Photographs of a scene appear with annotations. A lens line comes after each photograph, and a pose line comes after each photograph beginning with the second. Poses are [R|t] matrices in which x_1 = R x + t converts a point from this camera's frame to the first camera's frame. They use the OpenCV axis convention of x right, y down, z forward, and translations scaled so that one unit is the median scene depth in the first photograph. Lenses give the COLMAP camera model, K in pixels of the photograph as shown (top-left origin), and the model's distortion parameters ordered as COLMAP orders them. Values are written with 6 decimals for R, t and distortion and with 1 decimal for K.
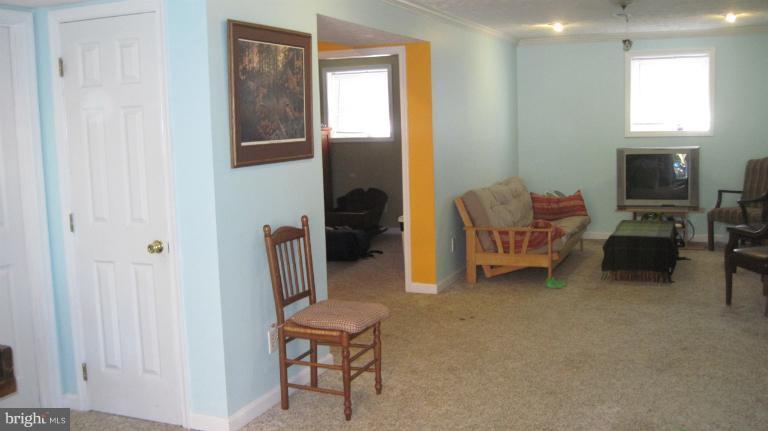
lens RADIAL K [[794.4, 0, 385.9], [0, 794.4, 214.1], [0, 0, 1]] dist [-0.113843, 0.000000]
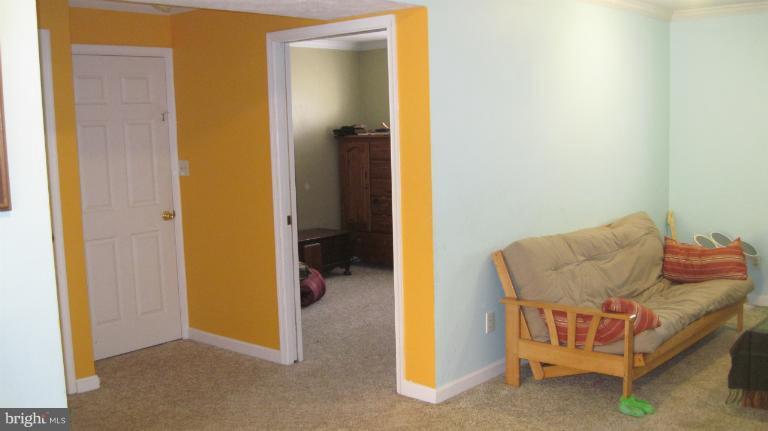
lens RADIAL K [[794.4, 0, 382.7], [0, 794.4, 219.8], [0, 0, 1]] dist [-0.113843, 0.000000]
pose [[0.943934, 0.042628, -0.327372, 0.216544], [-0.039600, 0.999089, 0.015913, -0.053757], [0.327752, -0.002057, 0.944762, 0.370839]]
